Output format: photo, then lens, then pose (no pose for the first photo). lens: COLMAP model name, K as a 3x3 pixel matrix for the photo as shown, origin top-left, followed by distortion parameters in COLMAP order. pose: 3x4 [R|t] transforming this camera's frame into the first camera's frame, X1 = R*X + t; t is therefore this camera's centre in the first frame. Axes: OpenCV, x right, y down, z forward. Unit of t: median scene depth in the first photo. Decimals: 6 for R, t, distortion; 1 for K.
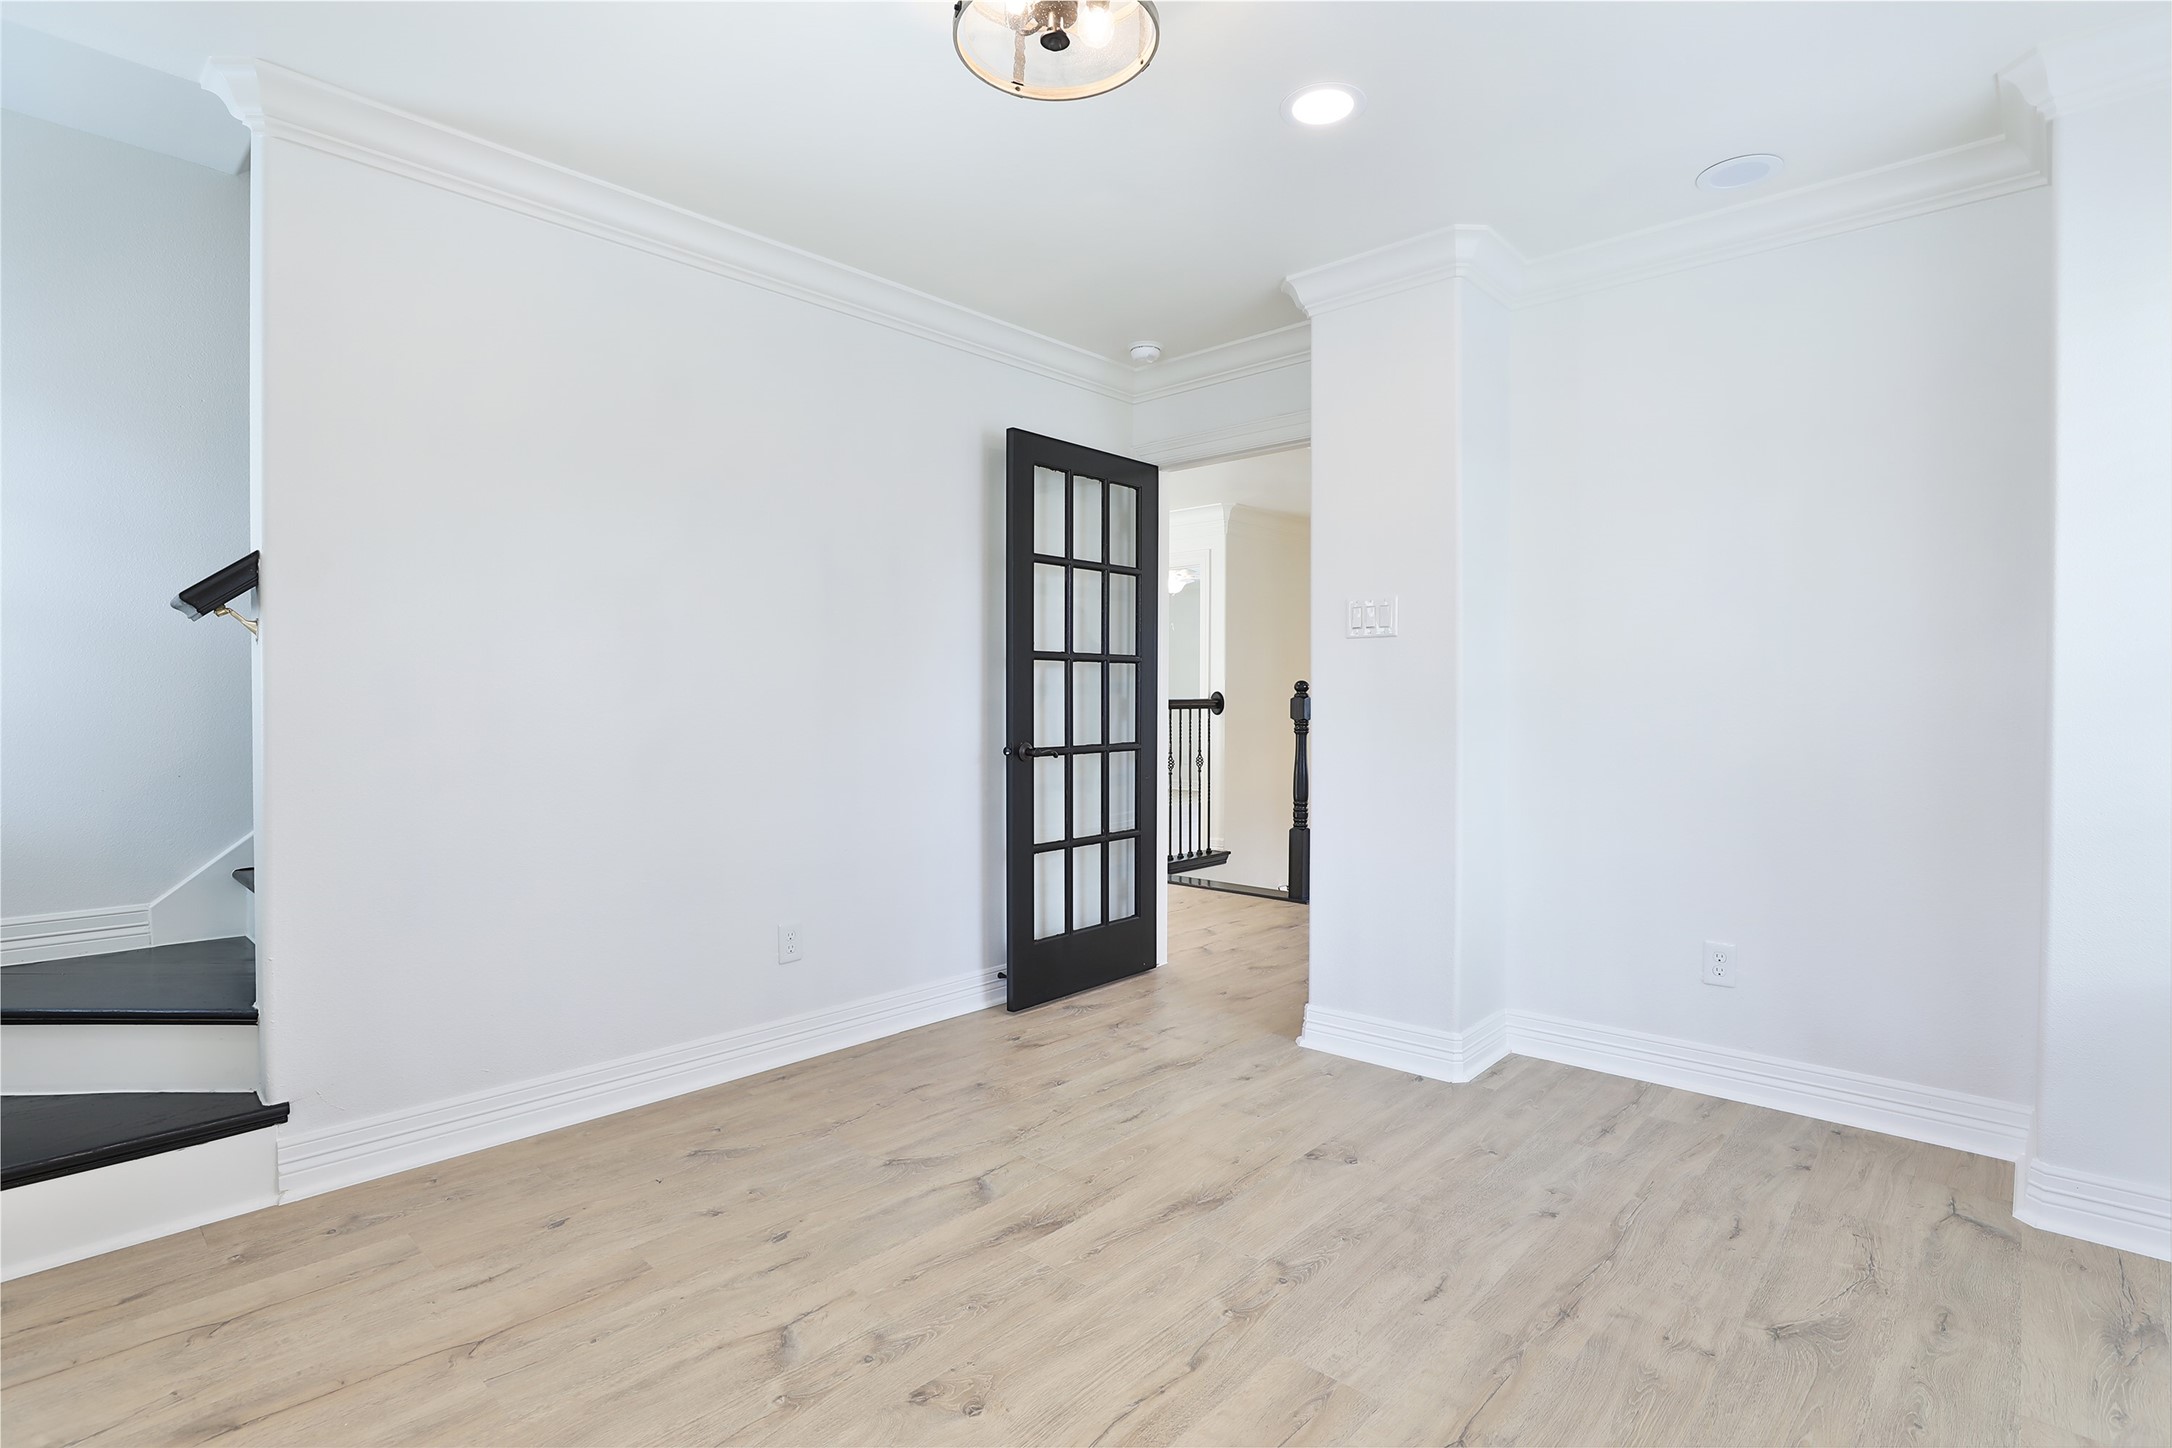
lens RADIAL K [[1046.5, 0, 1086.0], [0, 1046.5, 724.0], [0, 0, 1]] dist [-0.035603, 0.001568]
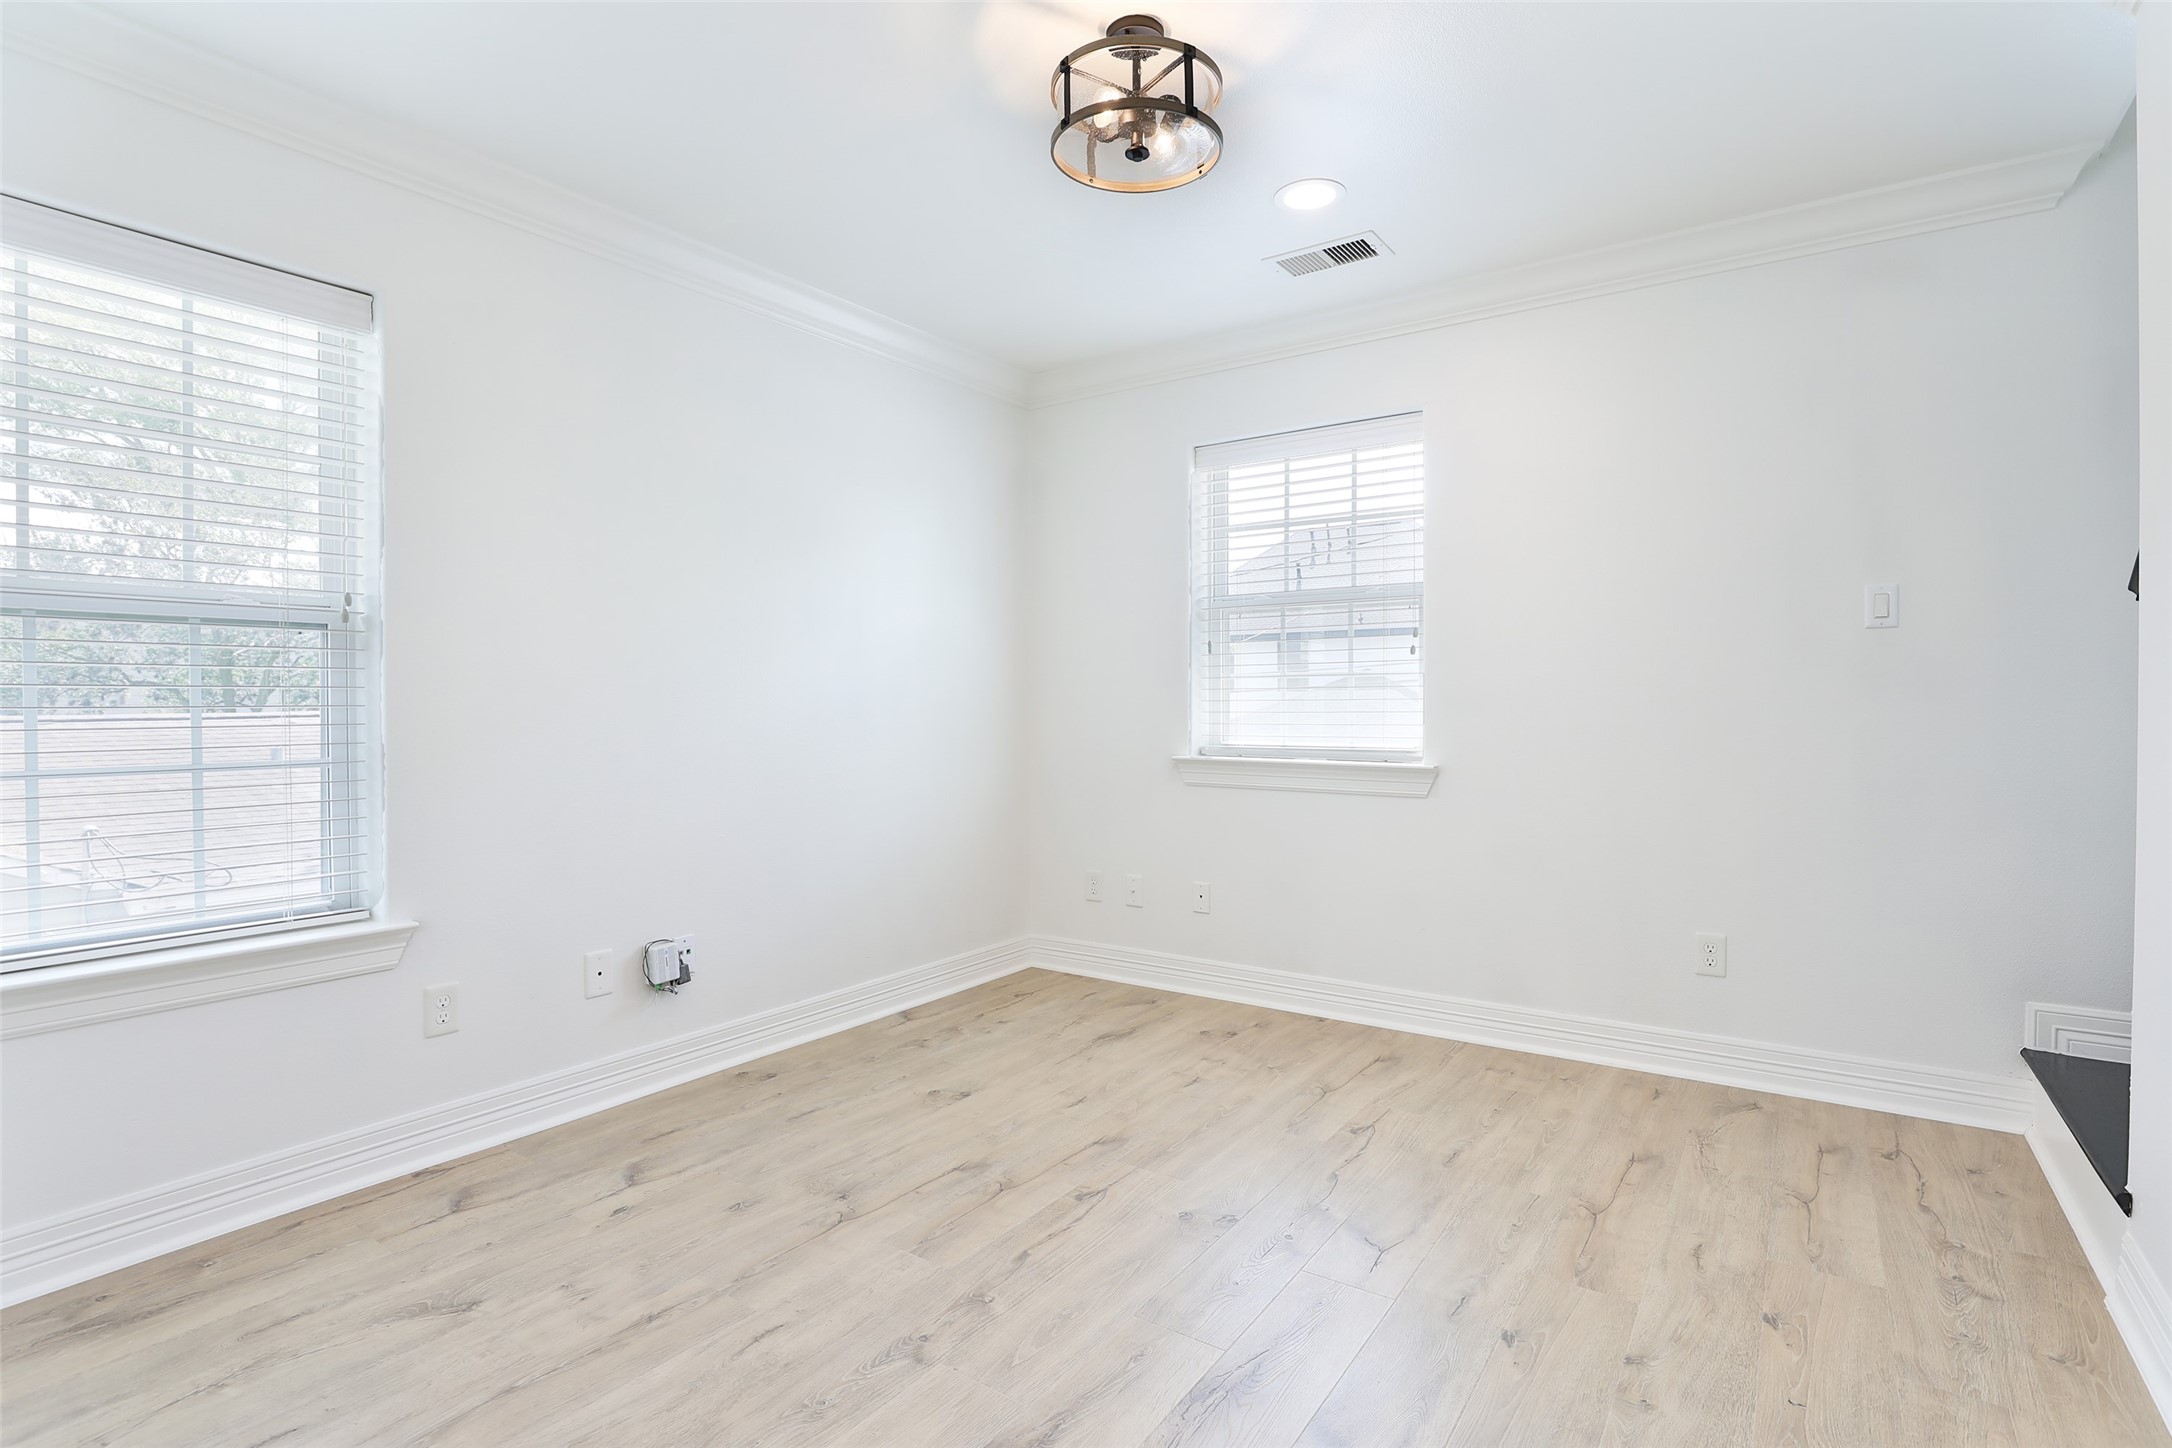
lens RADIAL K [[1046.5, 0, 1086.0], [0, 1046.5, 724.0], [0, 0, 1]] dist [-0.035603, 0.001568]
pose [[-0.990965, 0.006800, -0.133946, 0.175916], [0.001216, 0.999128, 0.041725, -0.044547], [0.134113, 0.041186, -0.990110, 2.007116]]
